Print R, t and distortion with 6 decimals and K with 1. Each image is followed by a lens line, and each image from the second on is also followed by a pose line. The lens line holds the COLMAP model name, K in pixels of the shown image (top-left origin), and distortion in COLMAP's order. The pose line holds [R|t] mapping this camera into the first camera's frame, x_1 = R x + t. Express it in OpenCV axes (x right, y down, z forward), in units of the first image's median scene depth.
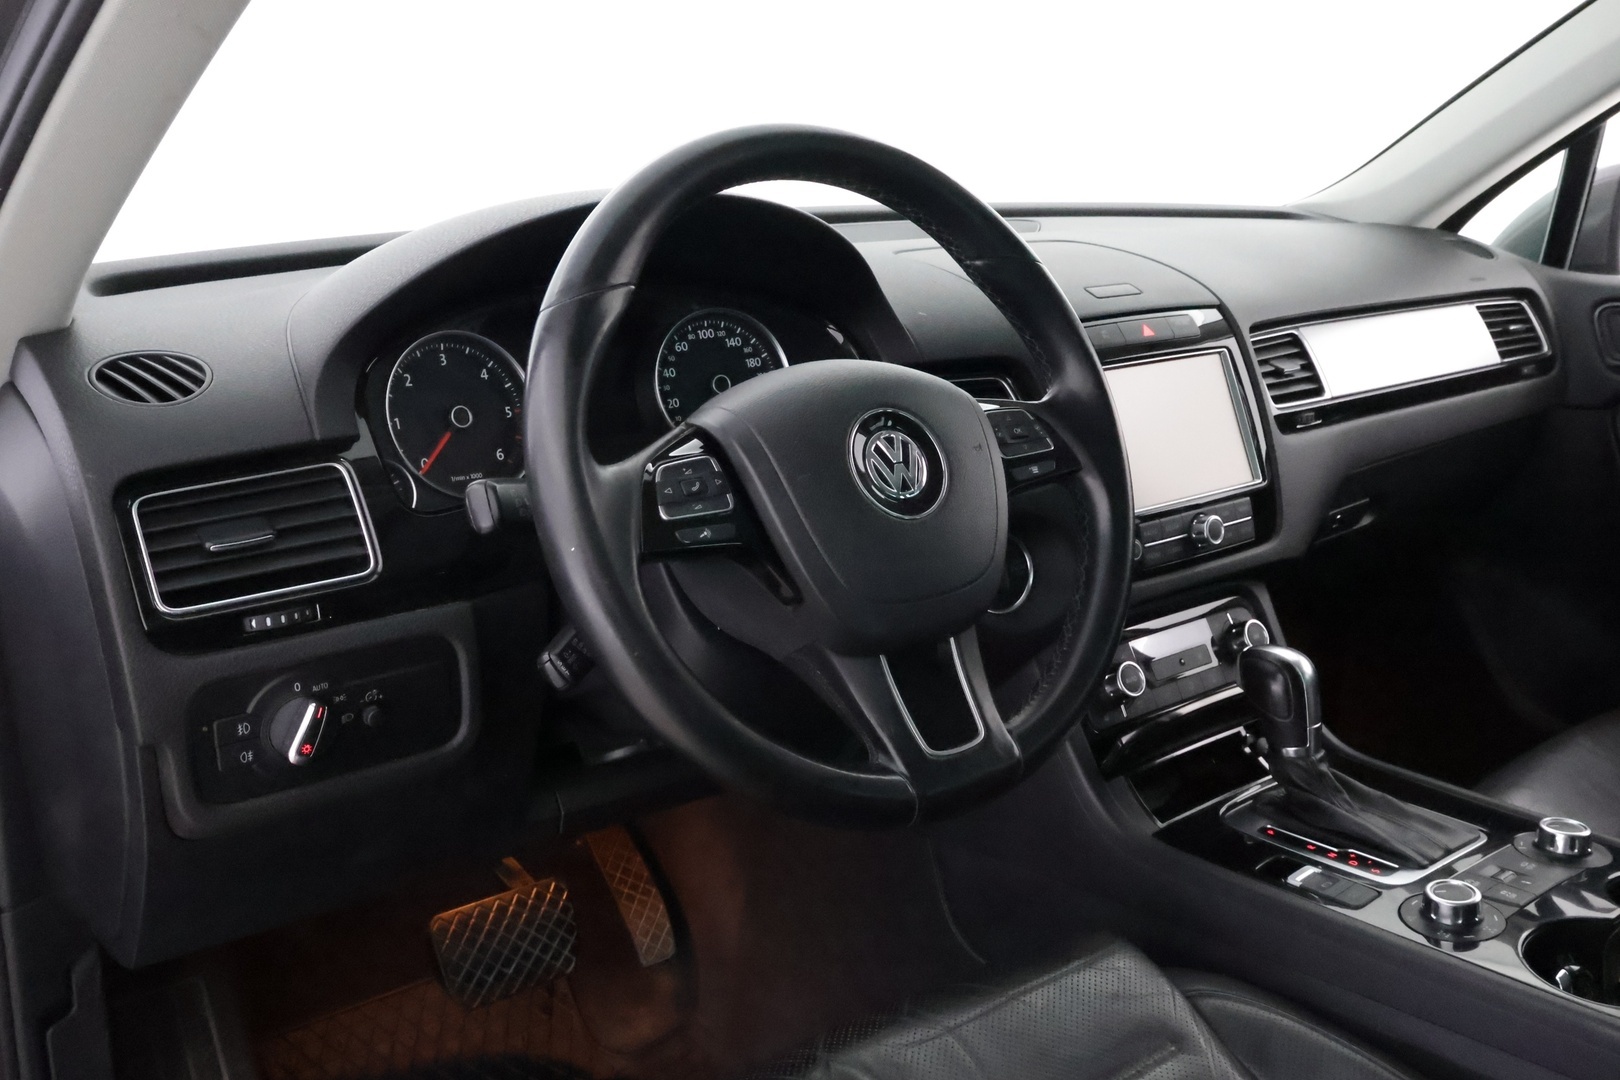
lens RADIAL K [[1451.4, 0, 810.0], [0, 1451.4, 540.0], [0, 0, 1]] dist [0.017916, 0.003480]
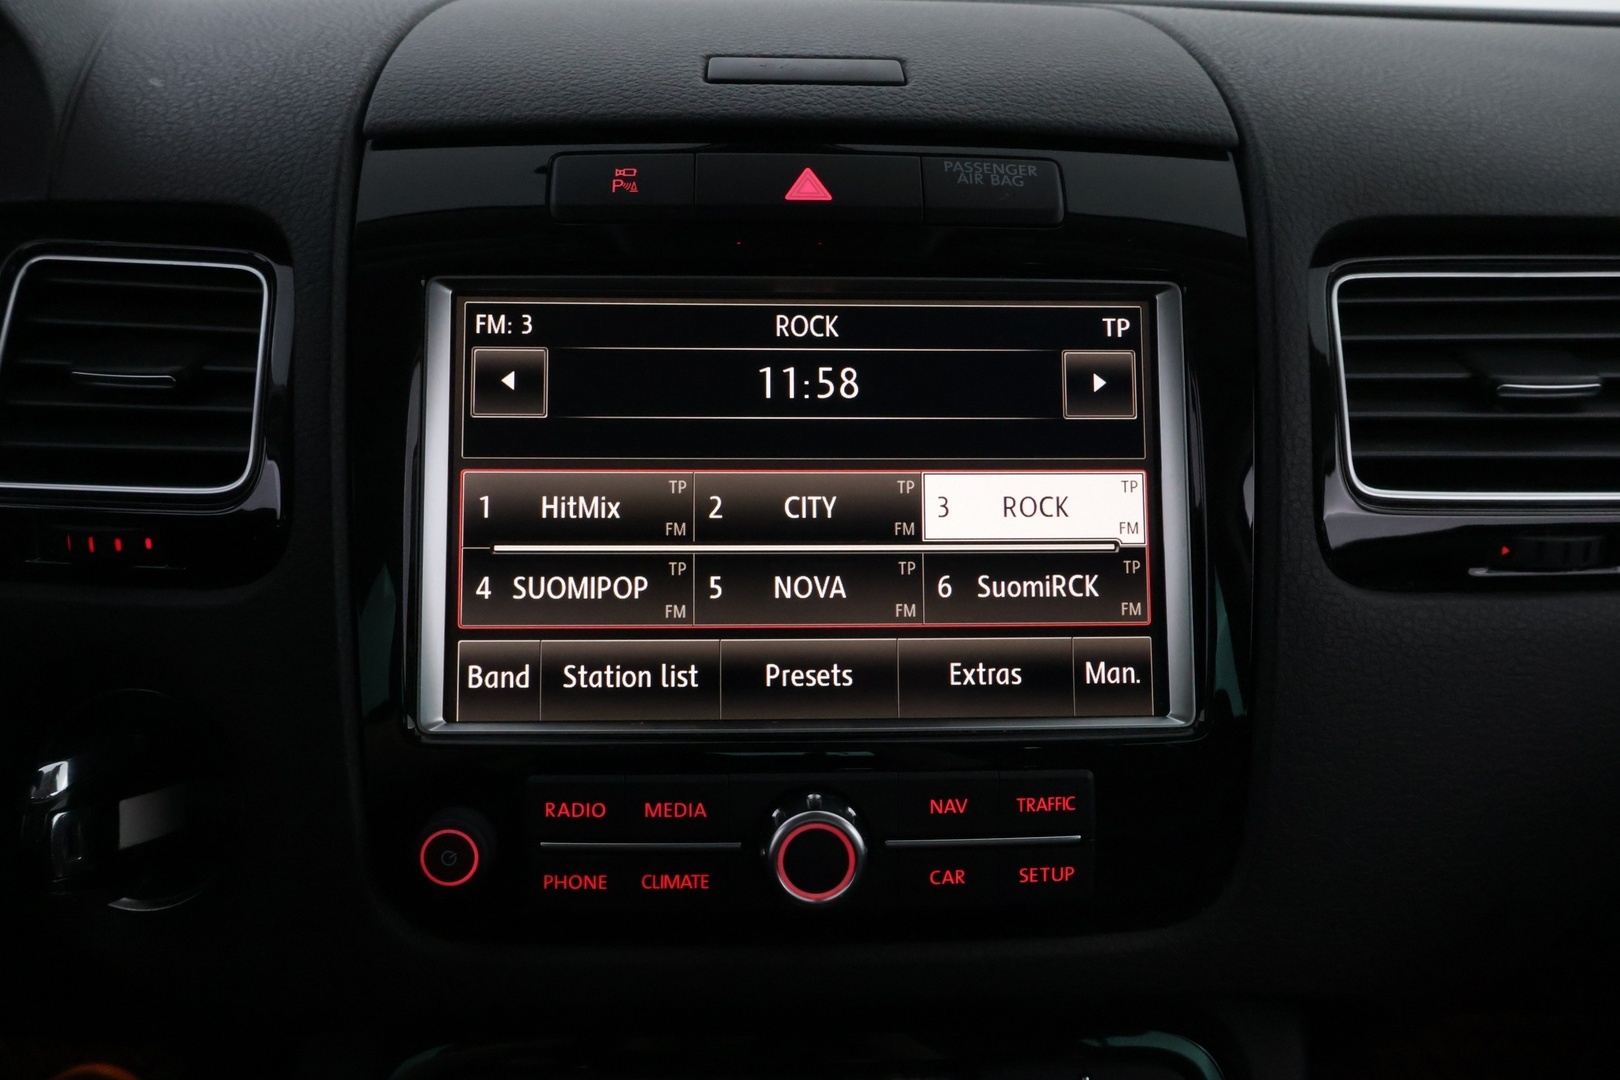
lens RADIAL K [[1357.8, 0, 810.0], [0, 1357.8, 540.0], [0, 0, 1]] dist [-0.000215, -0.001249]
pose [[0.826058, 0.191525, -0.530044, 0.438754], [-0.176394, 0.981096, 0.079602, -0.098141], [0.535269, 0.027741, 0.844226, 0.805606]]
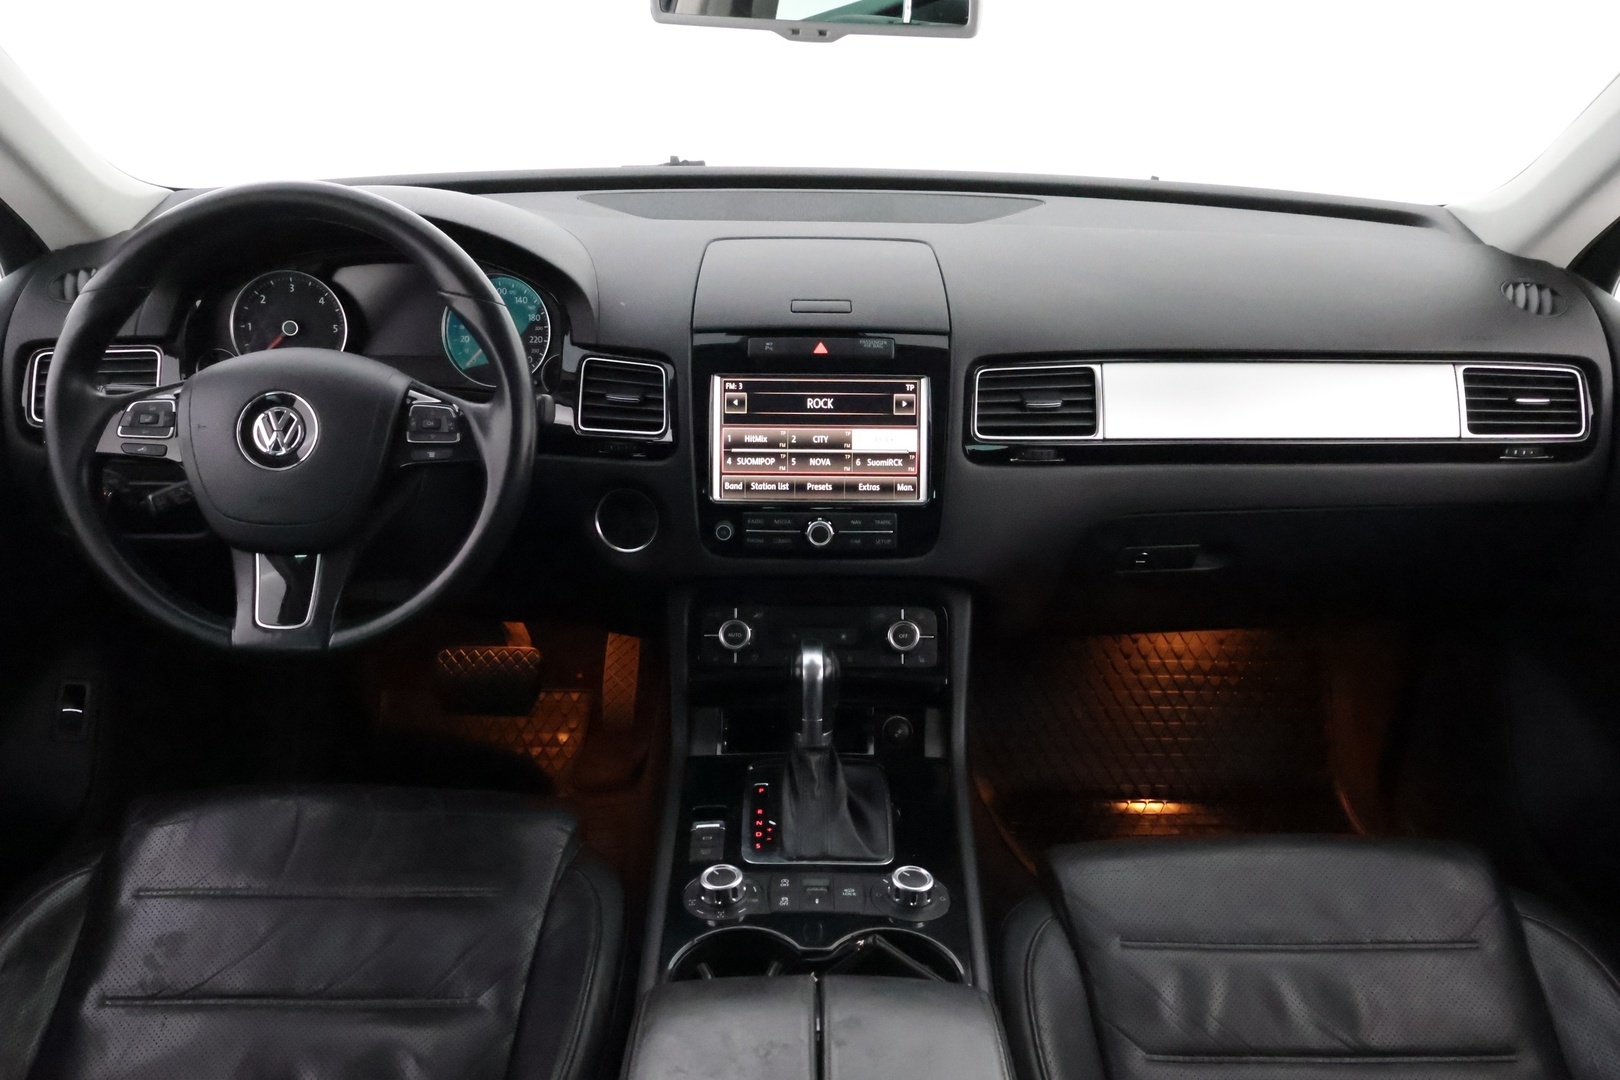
lens RADIAL K [[1357.8, 0, 810.0], [0, 1357.8, 540.0], [0, 0, 1]] dist [-0.000215, -0.001249]
pose [[0.793862, 0.268561, -0.545580, 0.909177], [-0.180447, 0.960818, 0.210397, -0.238693], [0.580708, -0.068578, 0.811219, 0.134617]]
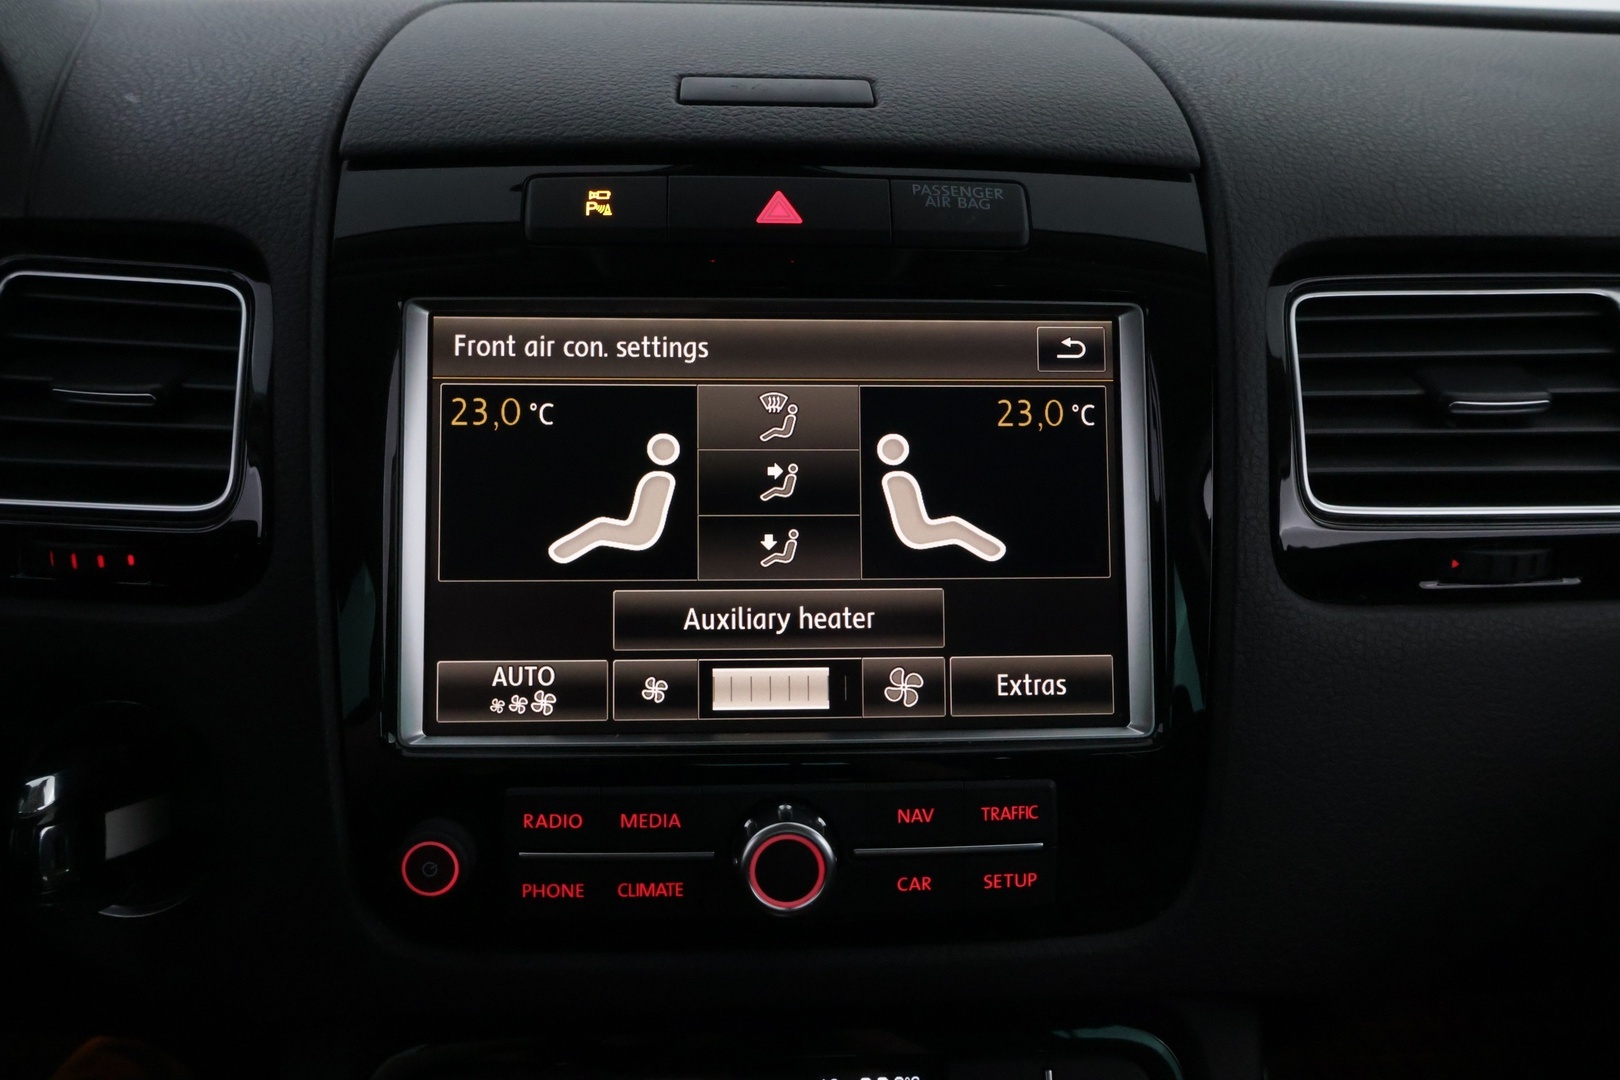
lens RADIAL K [[1357.8, 0, 810.0], [0, 1357.8, 540.0], [0, 0, 1]] dist [-0.000215, -0.001249]
pose [[0.834484, 0.202640, -0.512420, 0.442304], [-0.176740, 0.979224, 0.099416, -0.110434], [0.521919, 0.007604, 0.852961, 0.799483]]
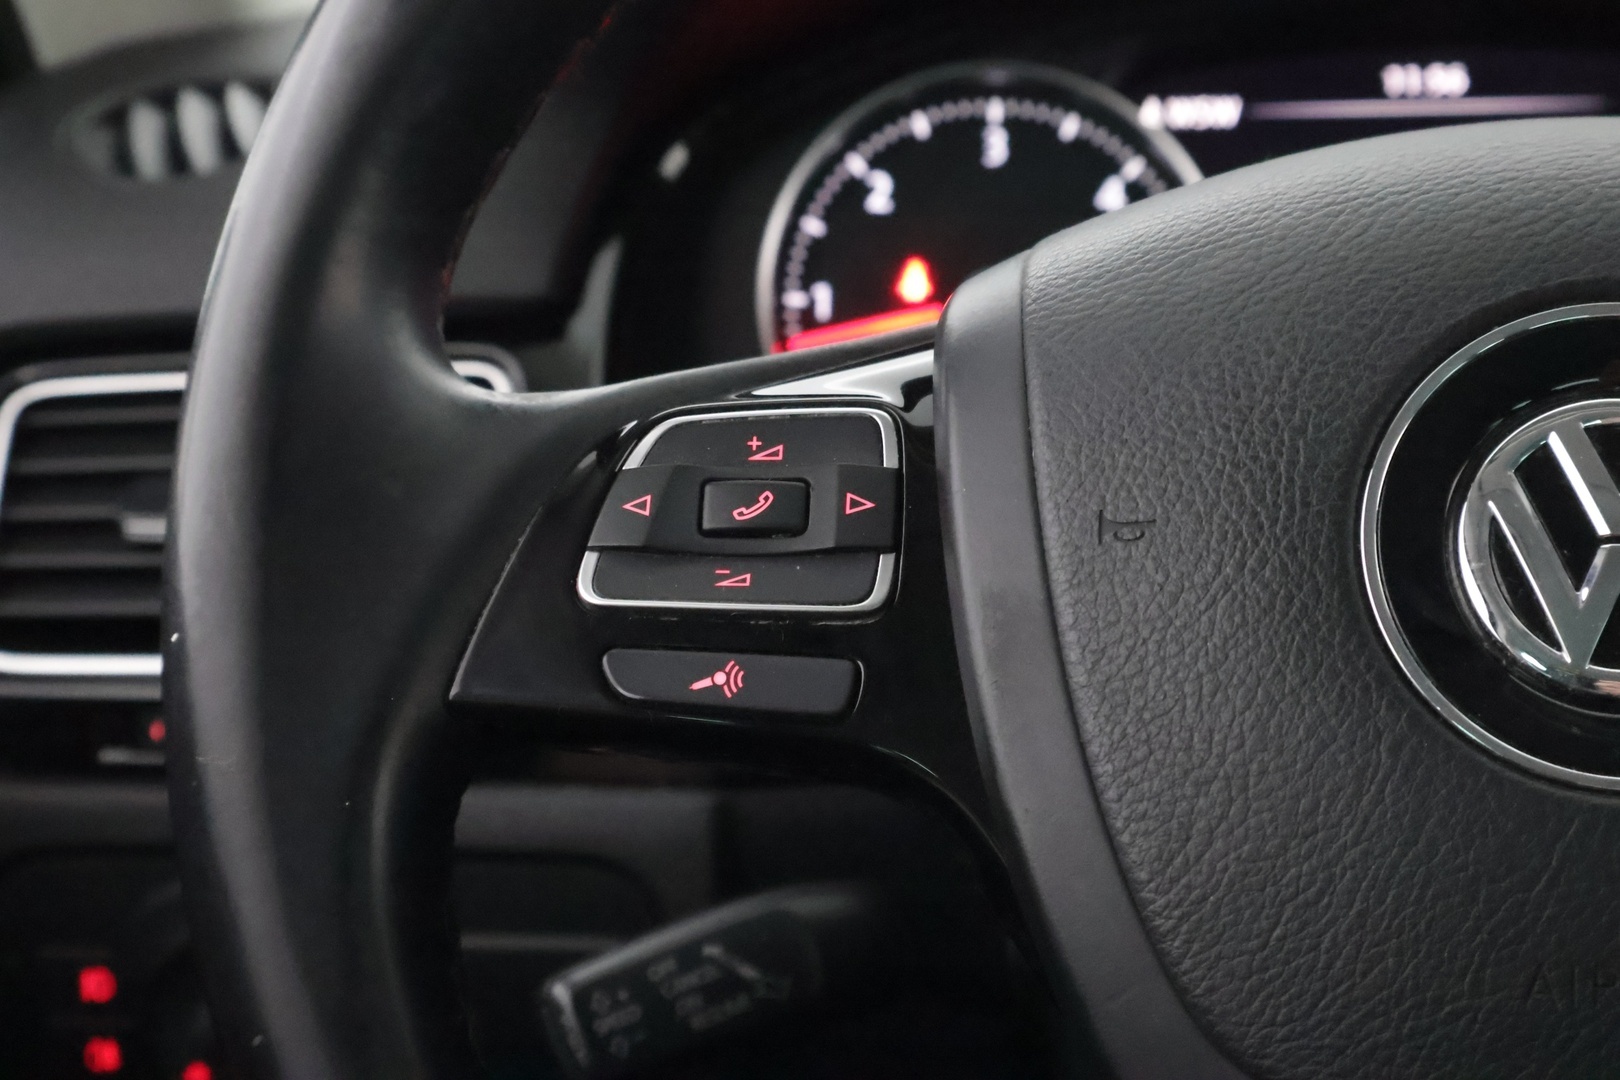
lens RADIAL K [[2802.8, 0, 810.0], [0, 2802.8, 540.0], [0, 0, 1]] dist [0.023939, 0.123831]
pose [[0.698190, 0.130875, -0.703849, 0.203254], [-0.165137, 0.986077, 0.019544, -0.028834], [0.696607, 0.102586, 0.710081, 0.424917]]
